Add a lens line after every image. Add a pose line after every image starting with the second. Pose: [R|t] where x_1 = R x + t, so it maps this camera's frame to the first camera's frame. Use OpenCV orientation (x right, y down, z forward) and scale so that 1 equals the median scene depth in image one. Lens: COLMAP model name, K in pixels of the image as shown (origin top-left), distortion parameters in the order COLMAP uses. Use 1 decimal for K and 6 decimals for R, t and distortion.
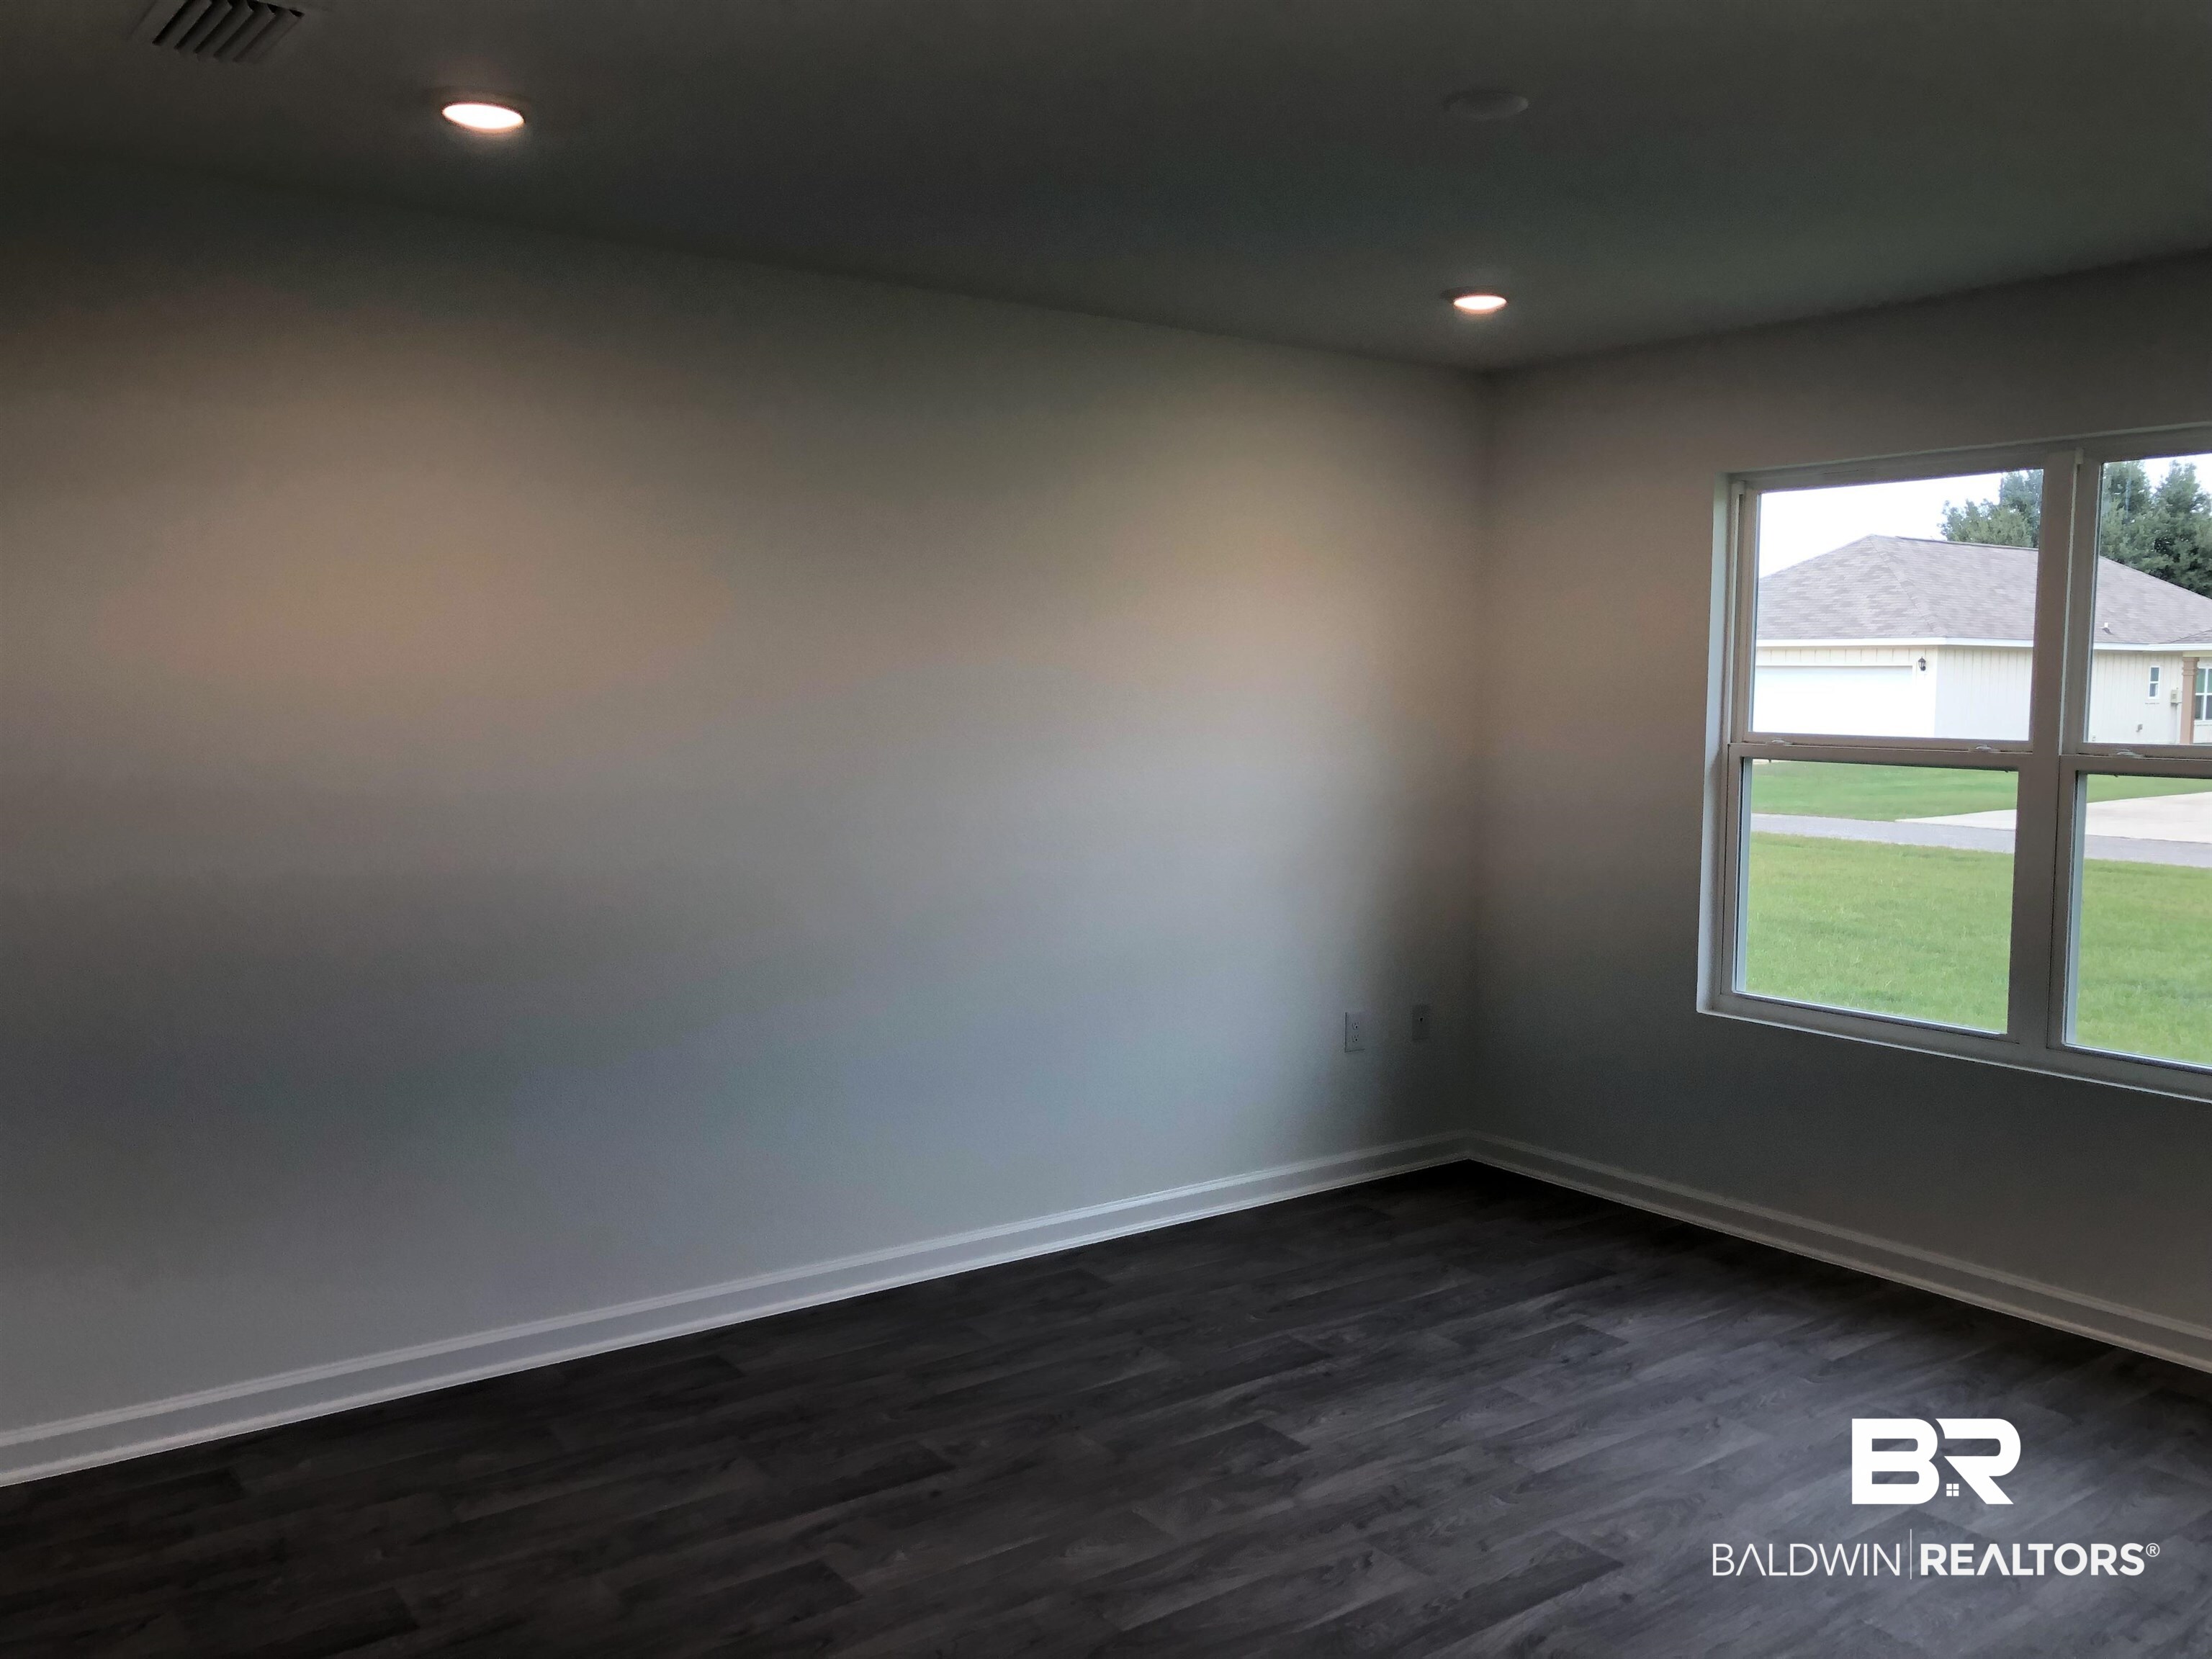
lens RADIAL K [[1774.1, 0, 1106.0], [0, 1774.1, 829.5], [0, 0, 1]] dist [0.004607, -0.003637]
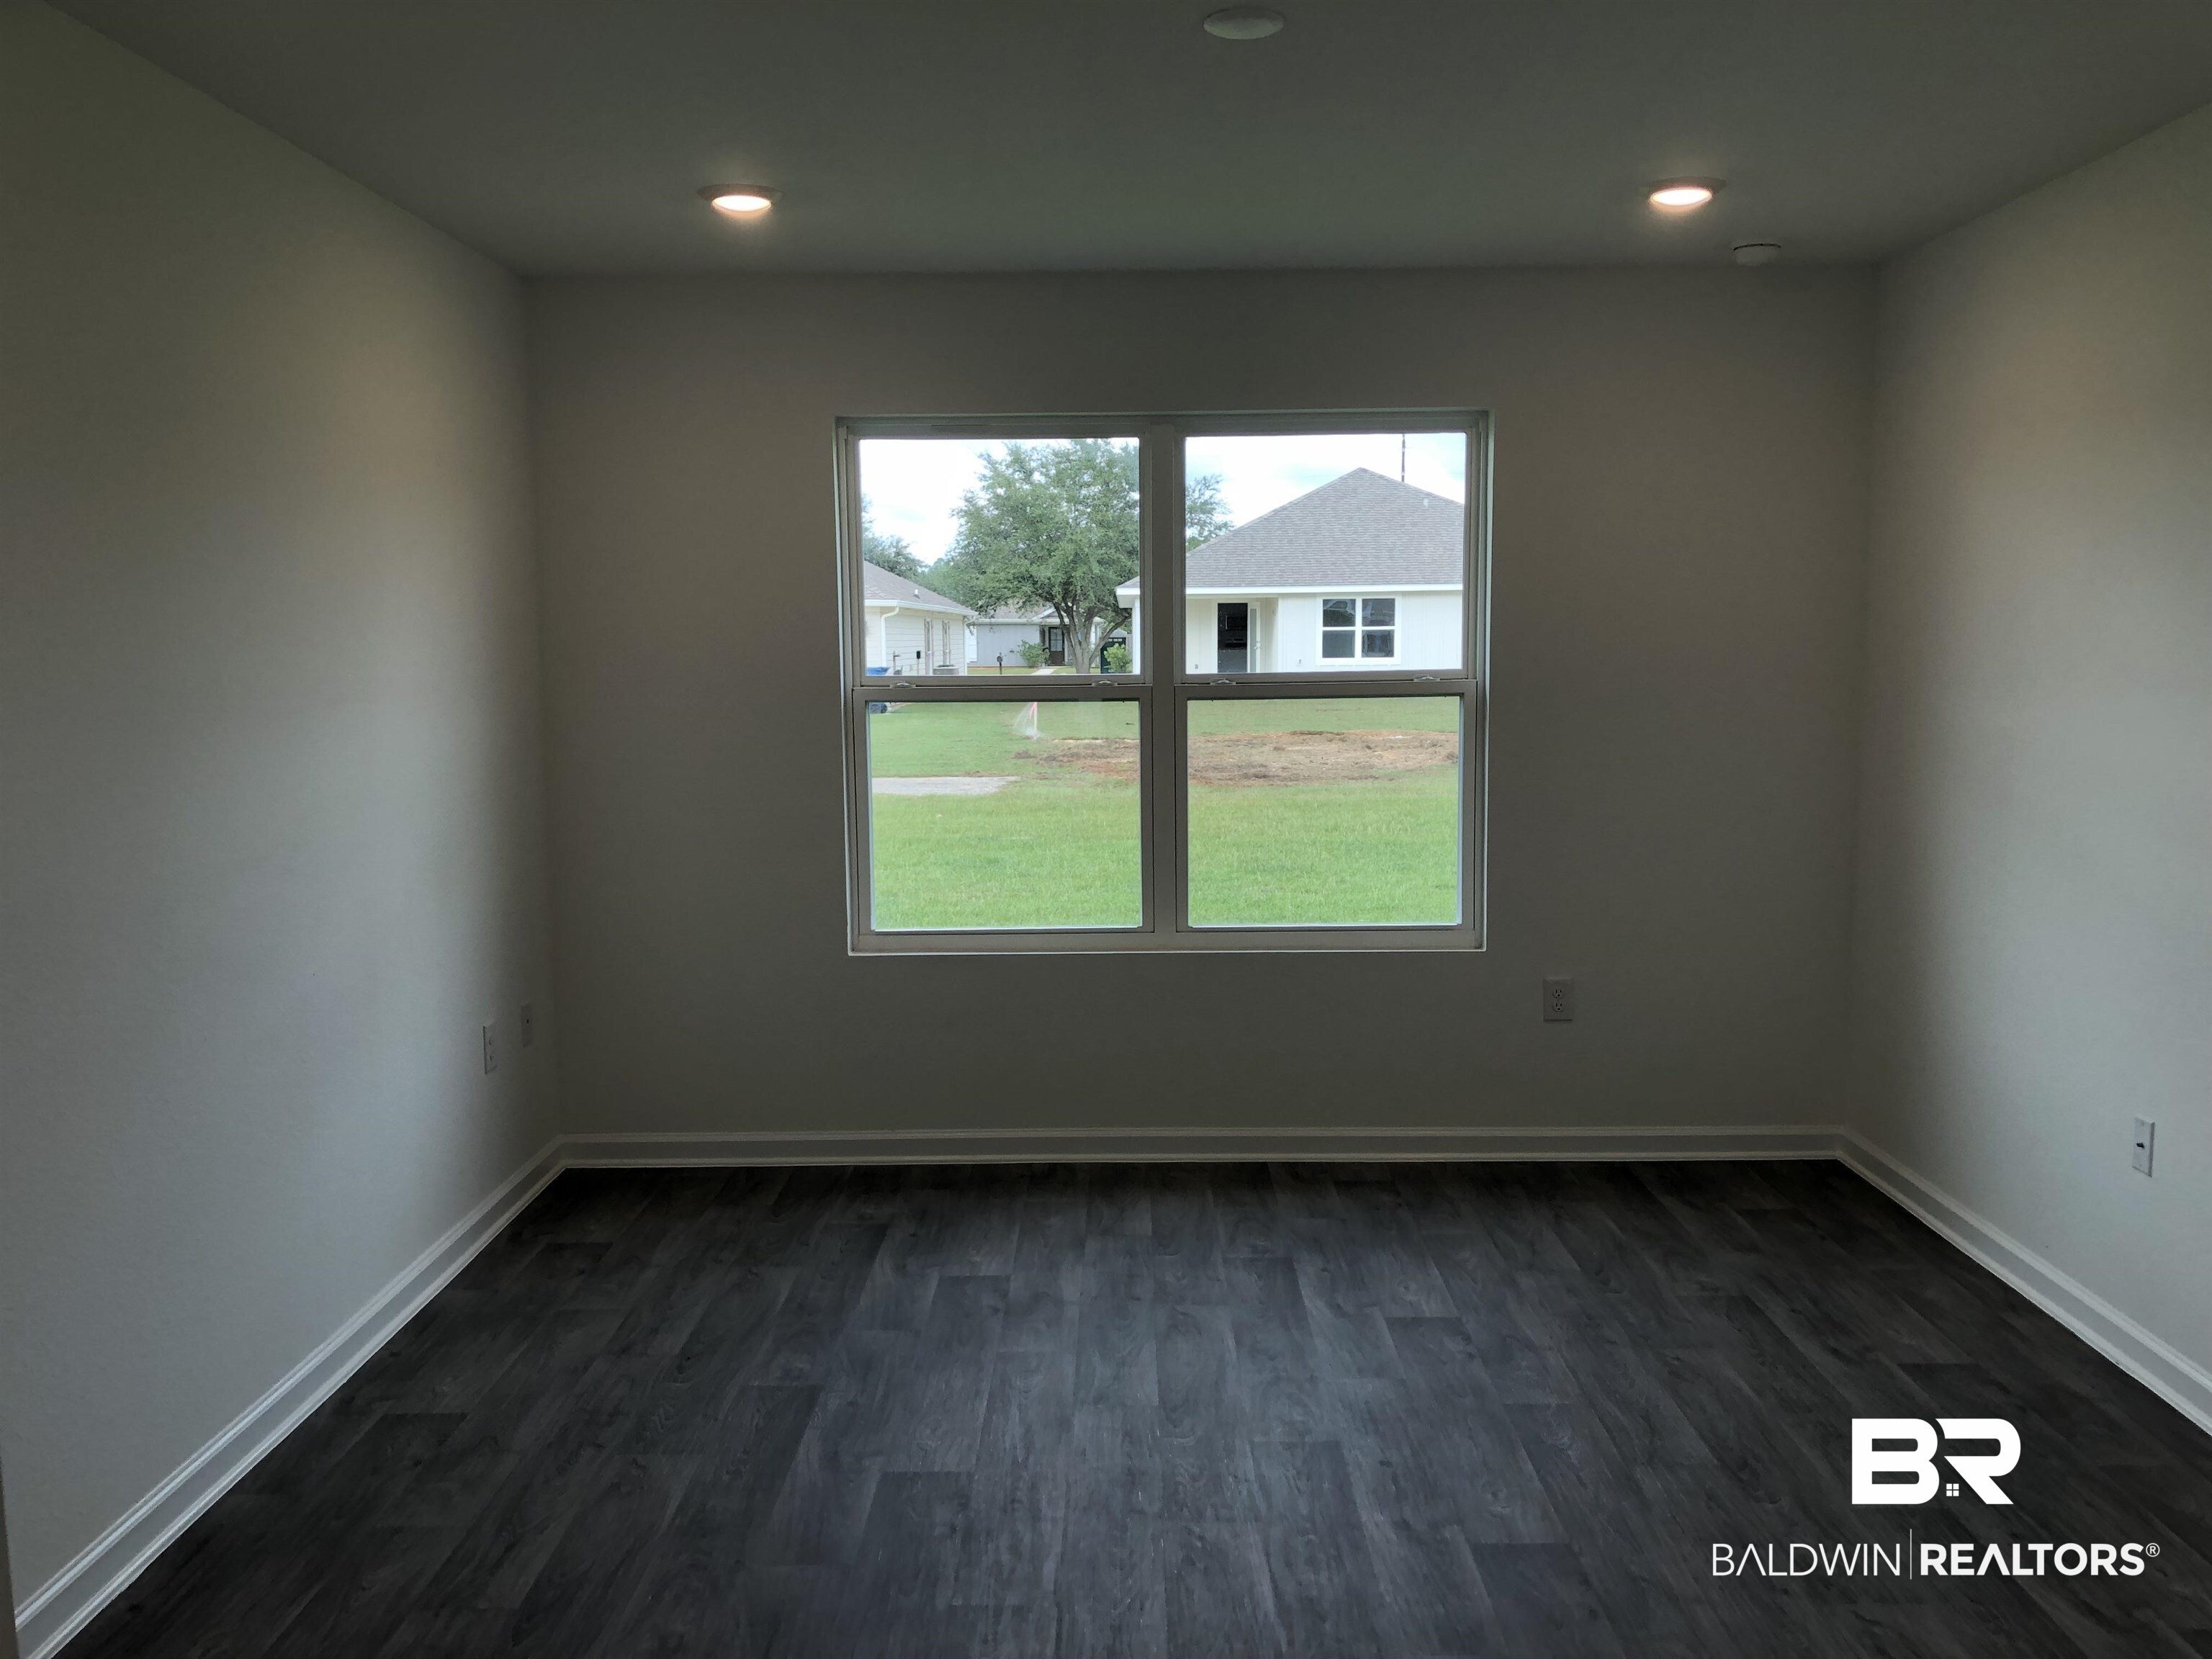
lens RADIAL K [[1817.7, 0, 1108.1], [0, 1817.7, 802.9], [0, 0, 1]] dist [0.004309, -0.001491]
pose [[0.600531, -0.087293, 0.794822, -0.464163], [0.079412, 0.995620, 0.049346, -0.026161], [-0.795648, 0.033485, 0.604833, 0.312697]]
